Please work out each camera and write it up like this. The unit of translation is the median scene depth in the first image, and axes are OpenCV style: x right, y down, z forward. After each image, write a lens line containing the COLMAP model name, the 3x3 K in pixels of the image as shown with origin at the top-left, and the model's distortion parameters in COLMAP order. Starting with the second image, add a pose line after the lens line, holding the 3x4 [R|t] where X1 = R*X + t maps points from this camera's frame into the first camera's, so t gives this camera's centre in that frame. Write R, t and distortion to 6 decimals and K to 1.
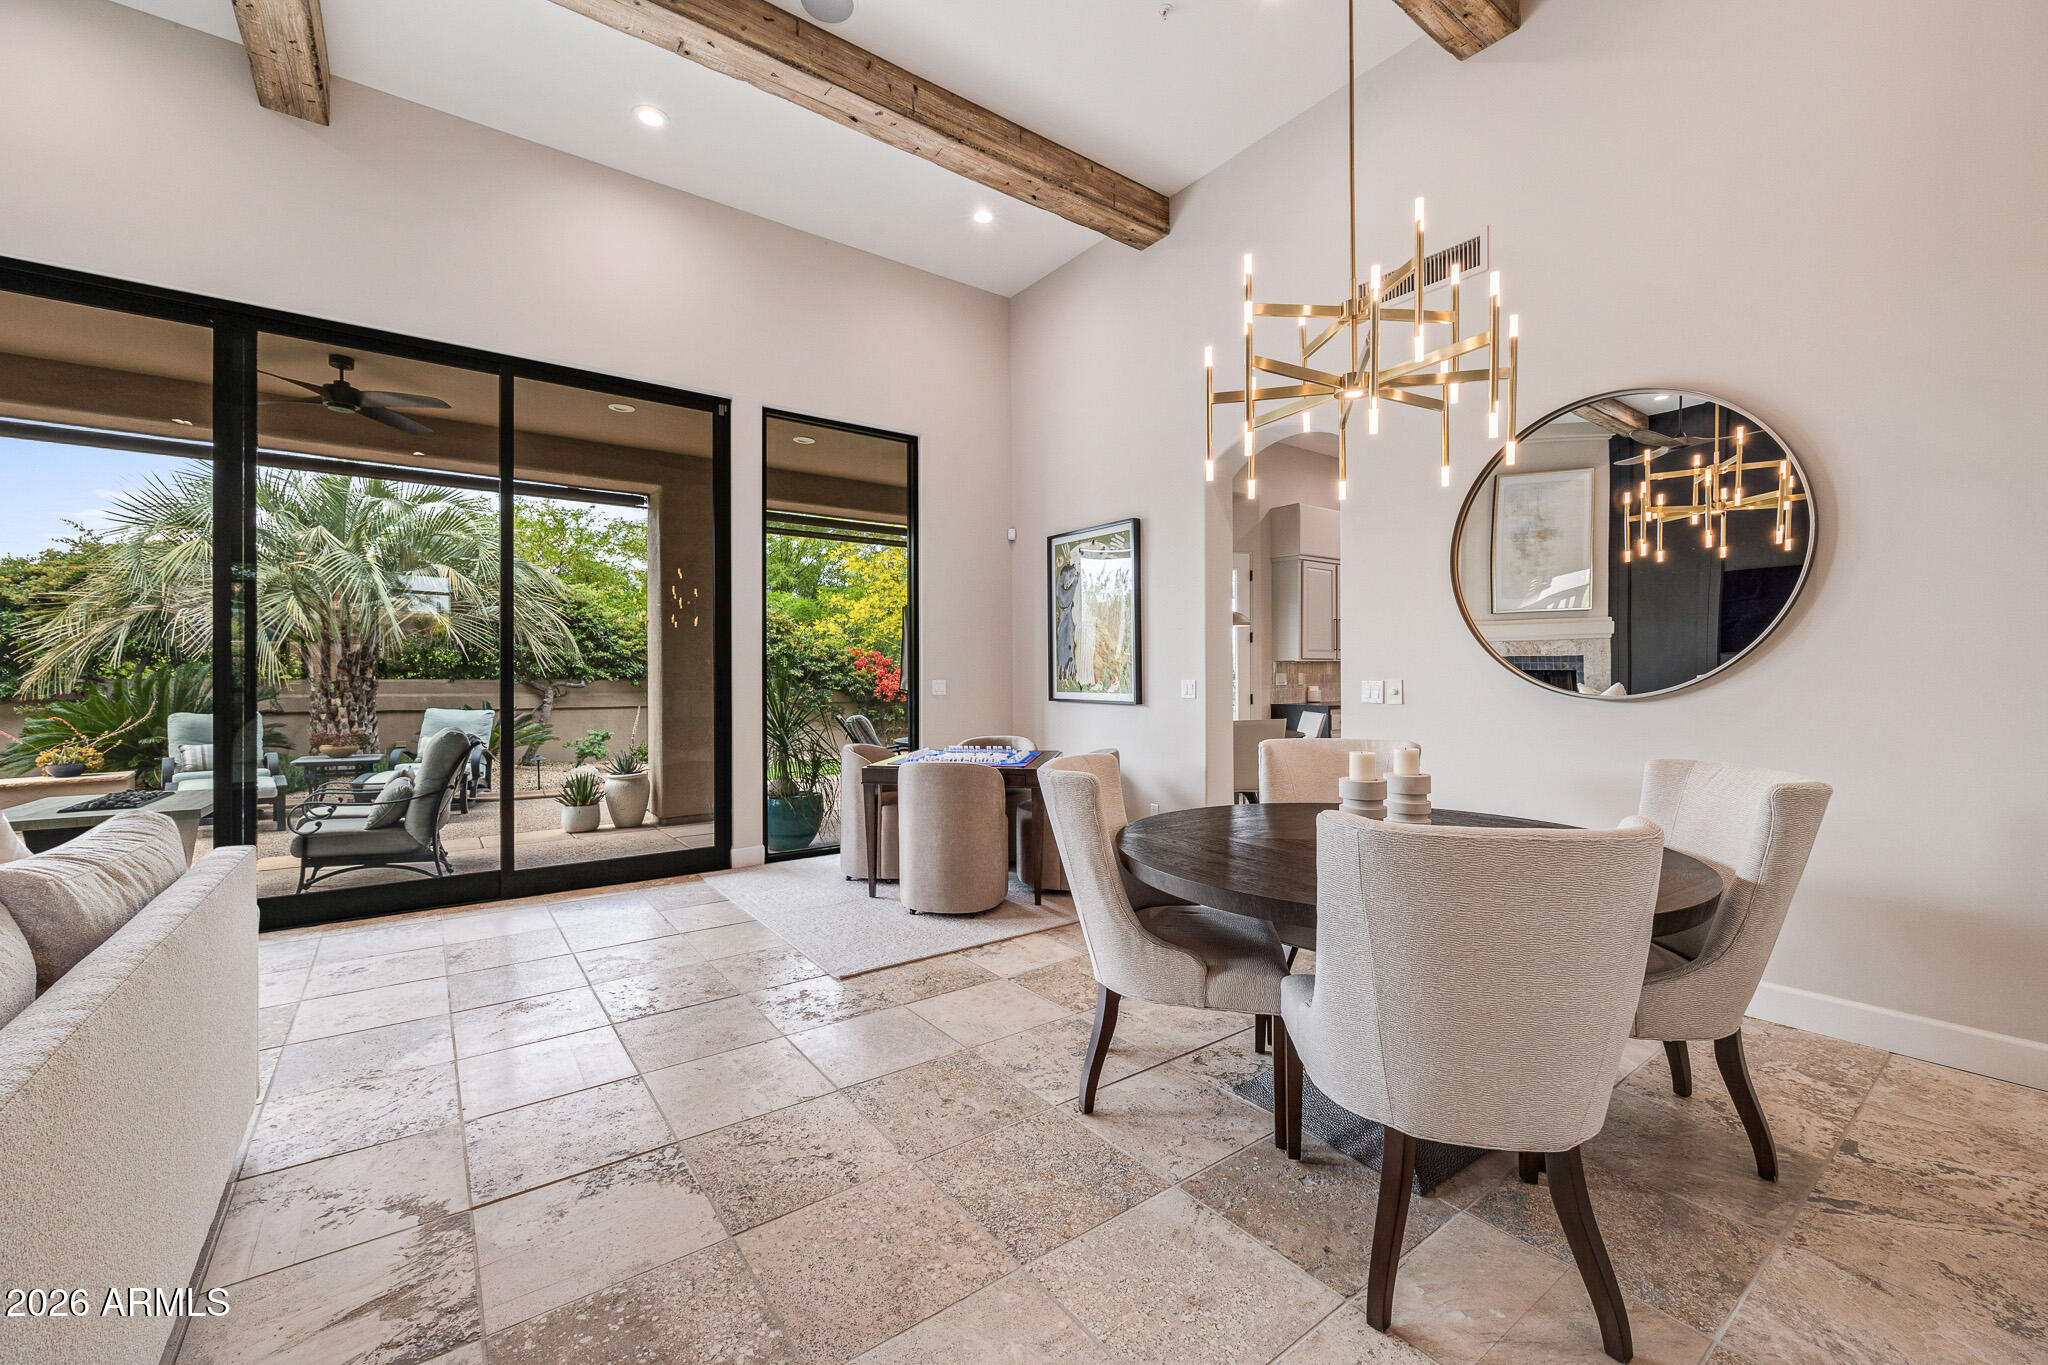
lens RADIAL K [[836.4, 0, 1023.9], [0, 836.4, 678.6], [0, 0, 1]] dist [-0.001469, 0.000503]
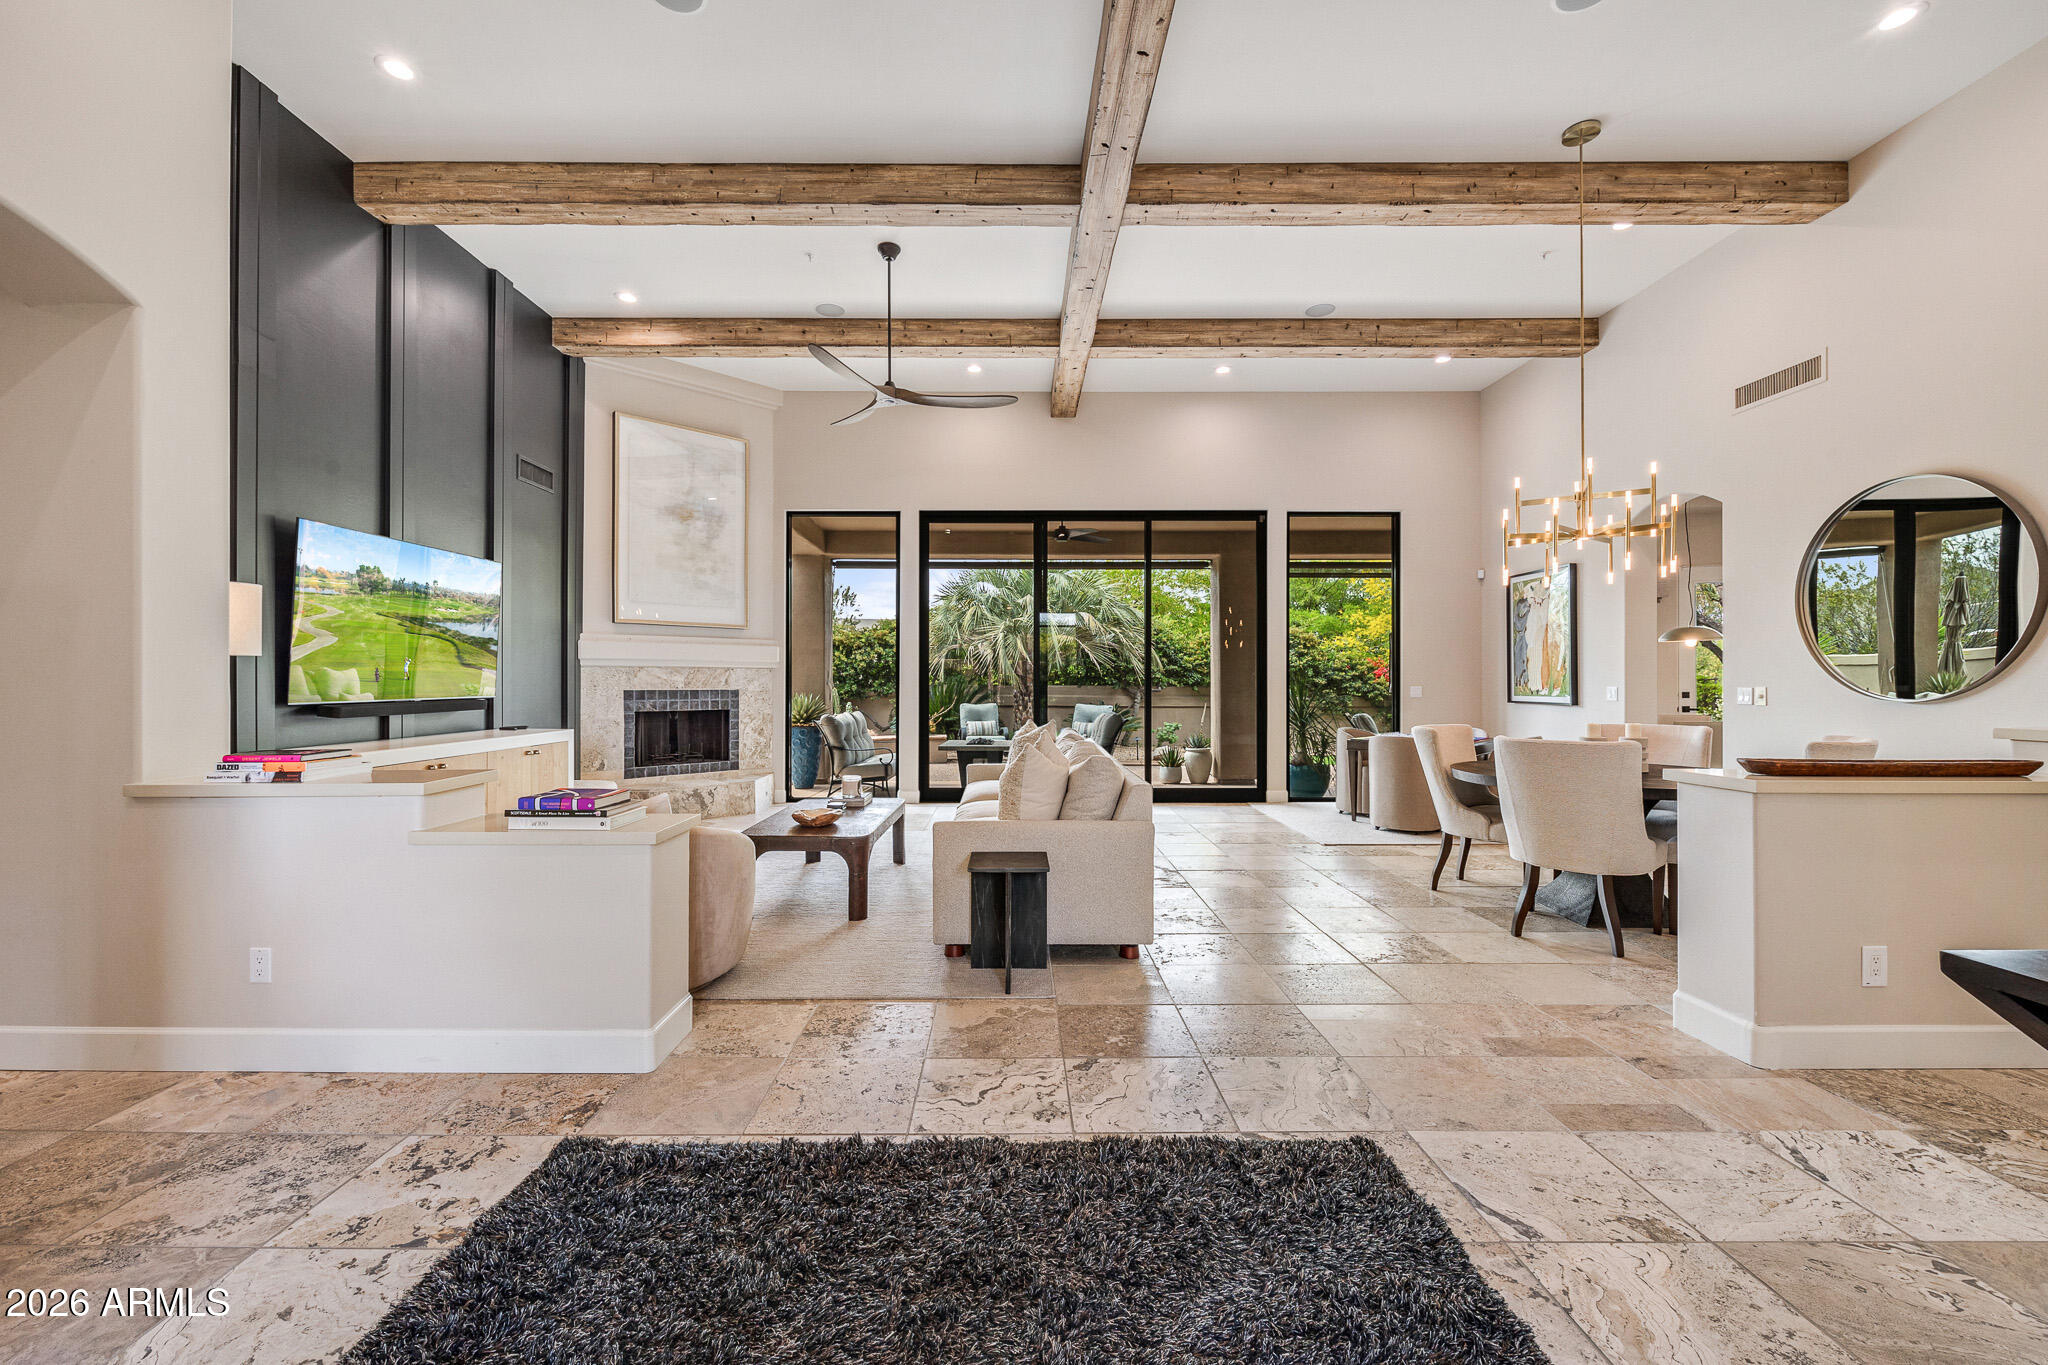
lens RADIAL K [[836.4, 0, 1020.4], [0, 836.4, 679.0], [0, 0, 1]] dist [-0.001469, 0.000503]
pose [[0.813109, -0.001226, -0.582110, 0.164808], [-0.003846, 0.999965, -0.007478, 0.002182], [0.582099, 0.008319, 0.813076, -0.479905]]
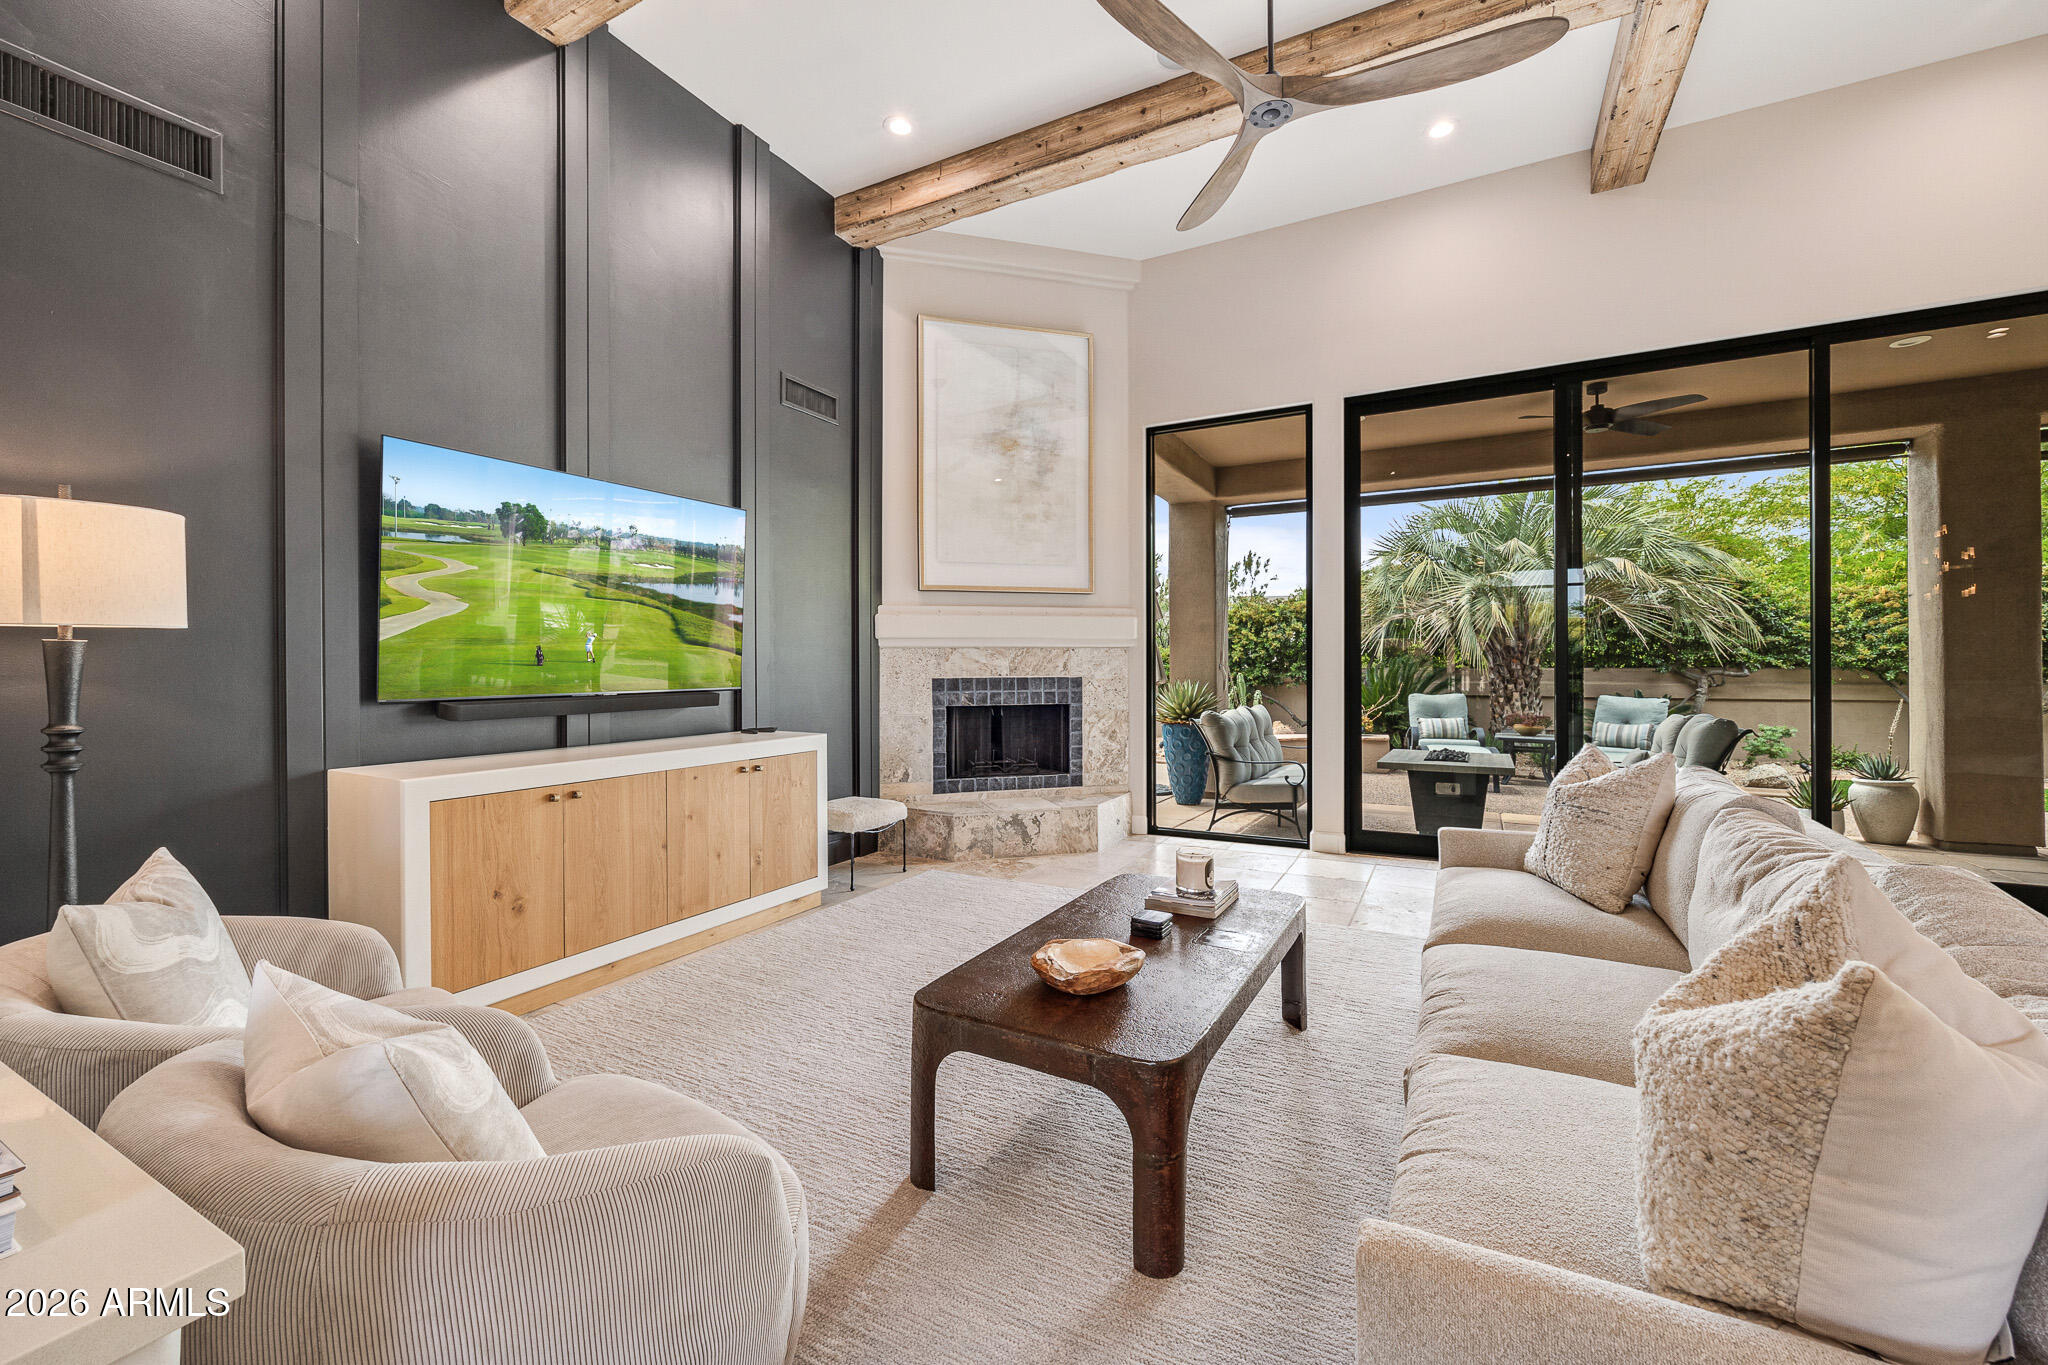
lens RADIAL K [[836.4, 0, 1012.8], [0, 836.4, 672.2], [0, 0, 1]] dist [-0.001469, 0.000503]
pose [[0.428280, 0.002749, -0.903642, -0.108233], [0.001753, 0.999991, 0.003873, 0.001643], [0.903644, -0.003243, 0.428272, -0.169856]]
